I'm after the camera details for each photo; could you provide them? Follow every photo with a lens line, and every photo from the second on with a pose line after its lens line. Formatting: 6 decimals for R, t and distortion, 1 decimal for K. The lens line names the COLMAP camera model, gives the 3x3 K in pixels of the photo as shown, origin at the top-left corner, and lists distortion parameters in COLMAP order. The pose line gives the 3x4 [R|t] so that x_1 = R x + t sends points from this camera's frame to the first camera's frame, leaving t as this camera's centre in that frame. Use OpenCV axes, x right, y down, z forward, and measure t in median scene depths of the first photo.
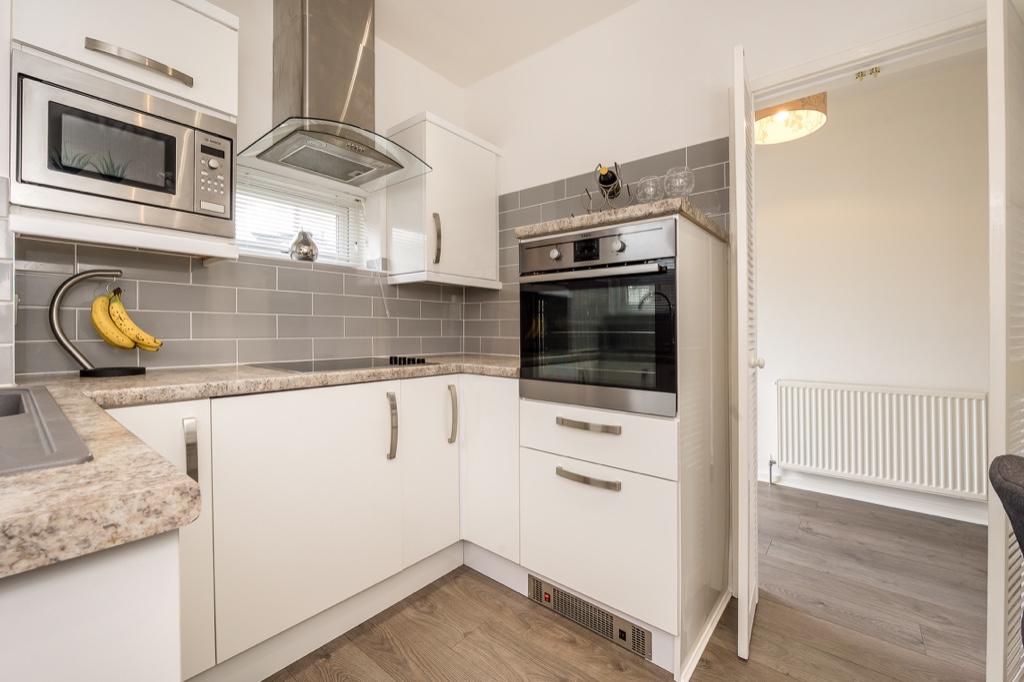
lens RADIAL K [[416.7, 0, 561.3], [0, 416.7, 326.2], [0, 0, 1]] dist [0.000946, 0.000095]
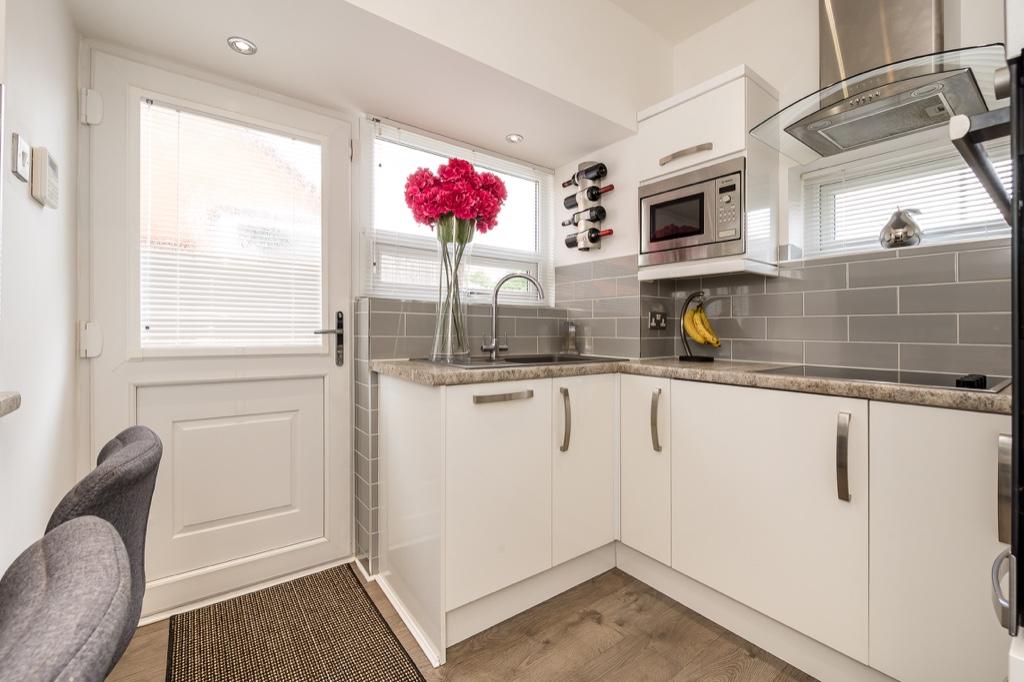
lens RADIAL K [[431.8, 0, 513.9], [0, 431.8, 333.4], [0, 0, 1]] dist [-0.002682, -0.000397]
pose [[-0.283332, 0.002644, -0.959018, 0.603304], [0.003977, 0.999991, 0.001582, 0.011963], [0.959014, -0.003366, -0.283340, 0.758155]]
